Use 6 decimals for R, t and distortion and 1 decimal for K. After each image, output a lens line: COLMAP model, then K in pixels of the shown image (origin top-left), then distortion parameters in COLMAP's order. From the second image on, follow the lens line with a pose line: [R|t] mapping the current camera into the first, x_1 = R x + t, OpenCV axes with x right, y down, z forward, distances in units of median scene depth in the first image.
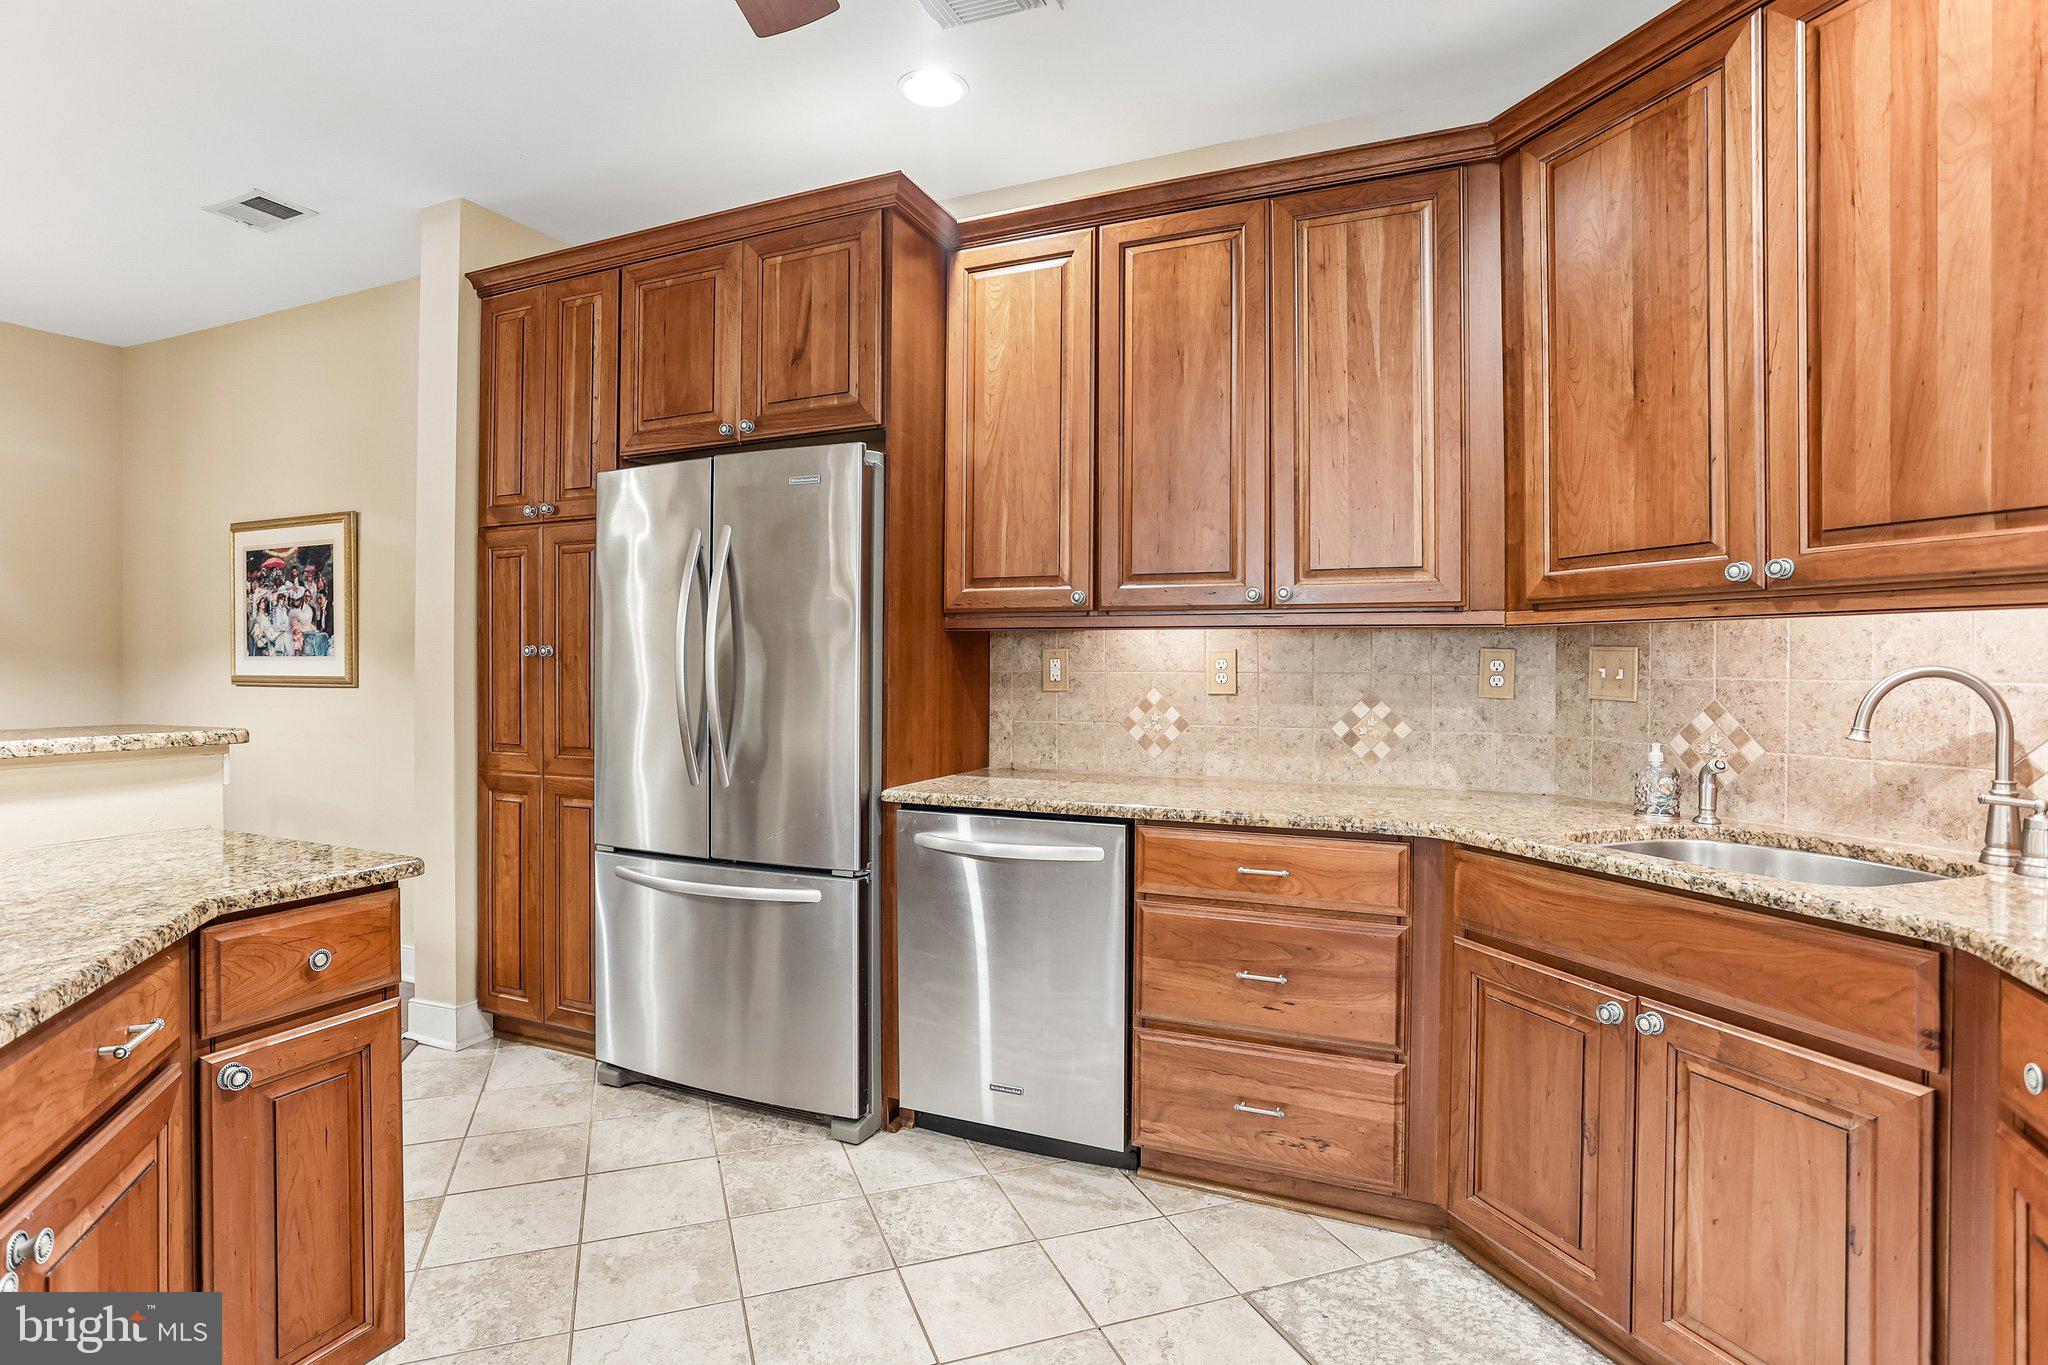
lens RADIAL K [[1027.9, 0, 1011.8], [0, 1027.9, 665.5], [0, 0, 1]] dist [-0.039272, 0.009624]
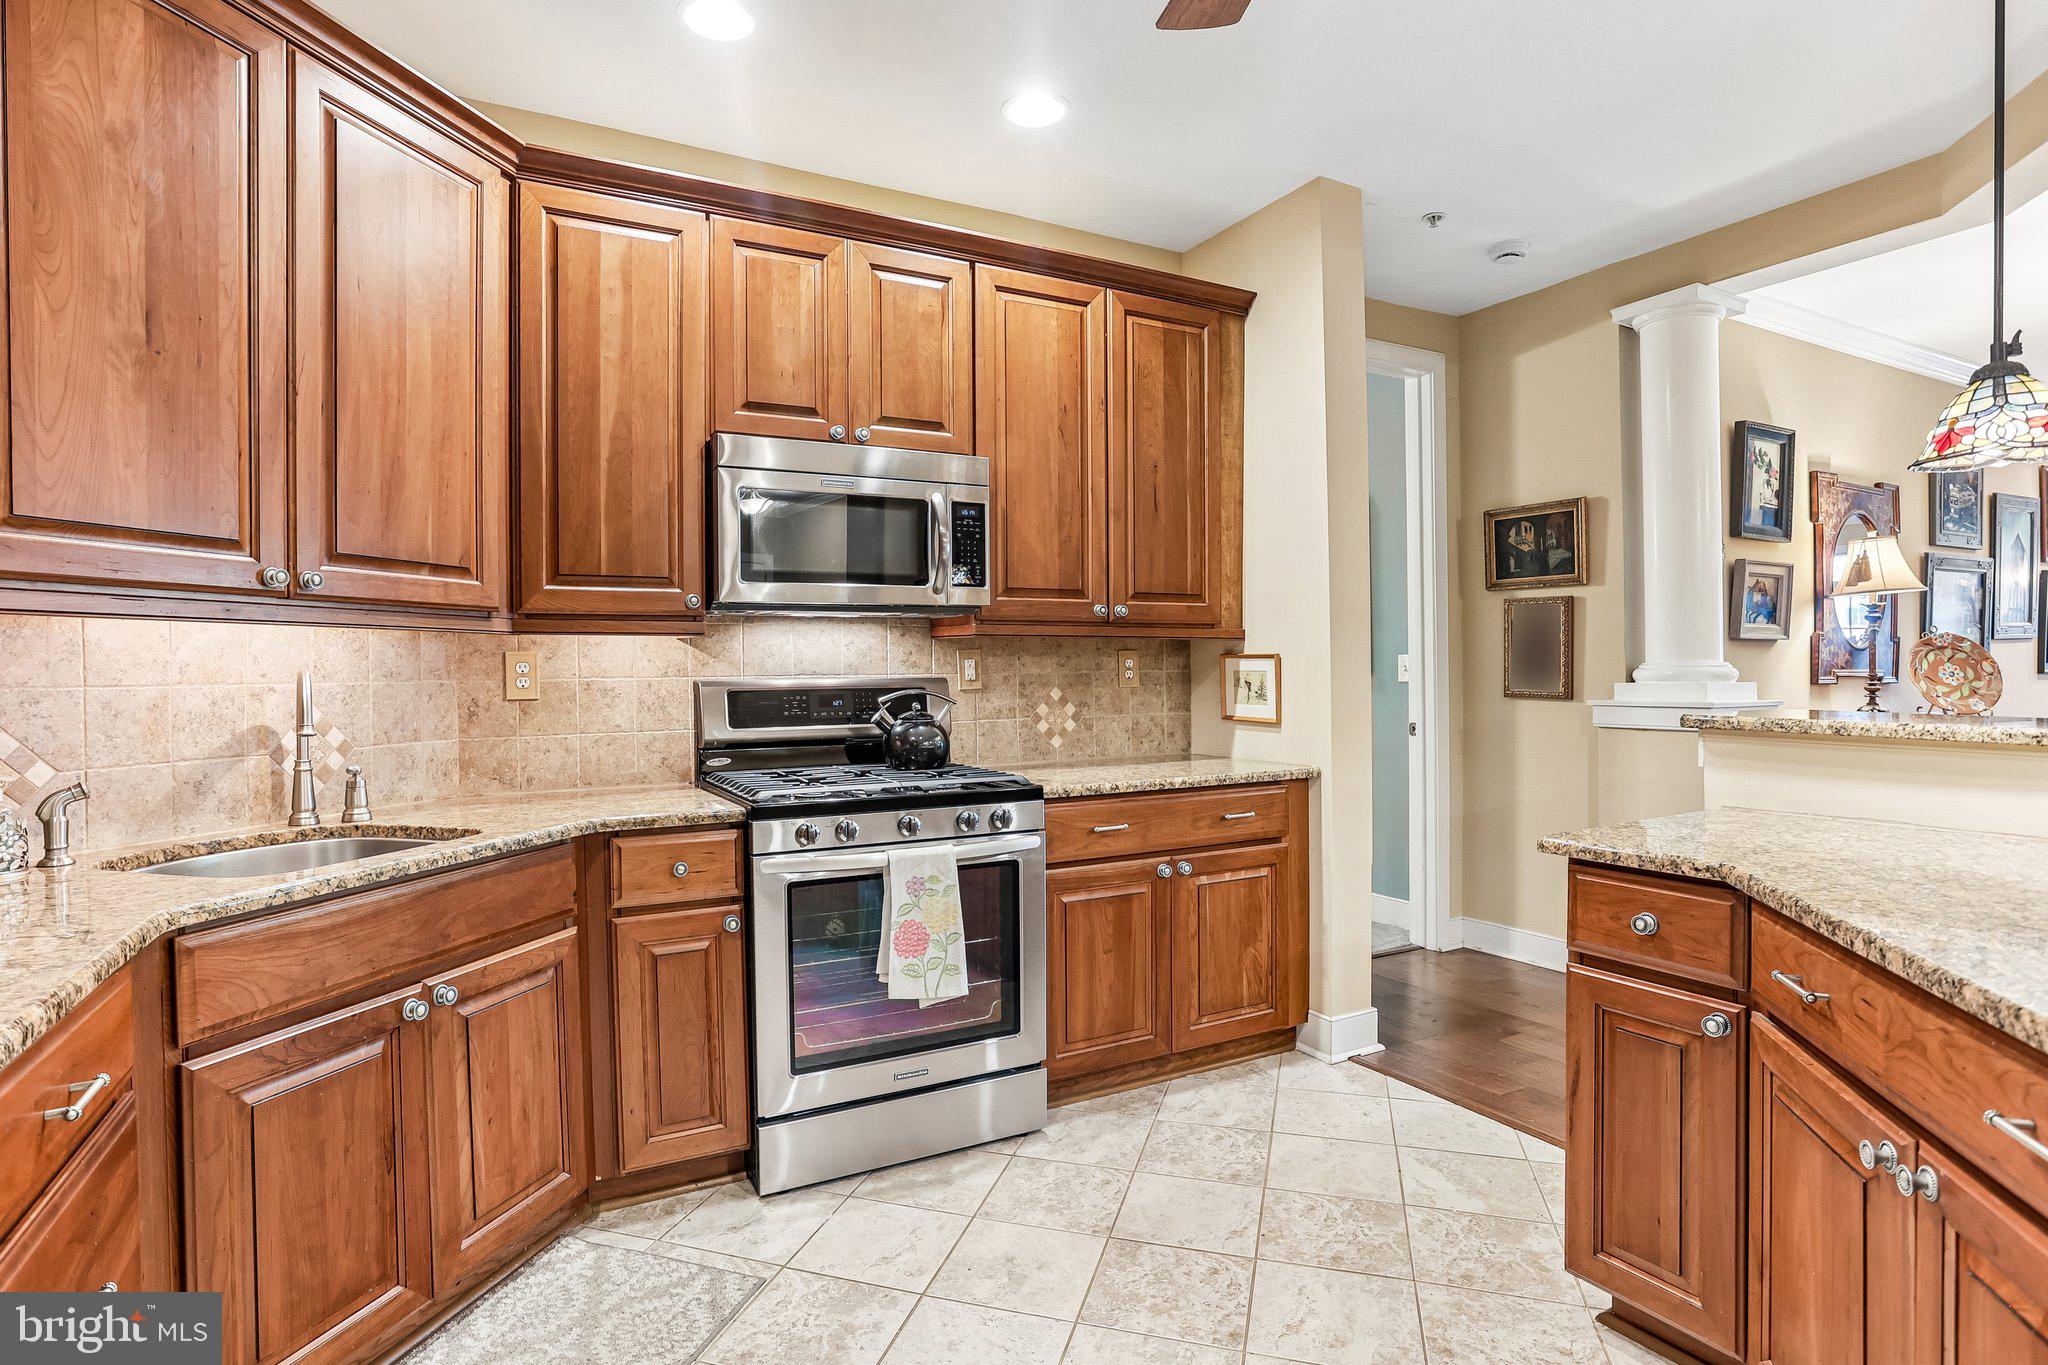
lens RADIAL K [[1027.9, 0, 969.4], [0, 1027.9, 664.2], [0, 0, 1]] dist [-0.039272, 0.009624]
pose [[-0.780529, 0.006643, 0.625084, -0.337141], [0.008777, 0.999961, 0.000333, -0.000011], [-0.625058, 0.005746, -0.780558, 1.012281]]
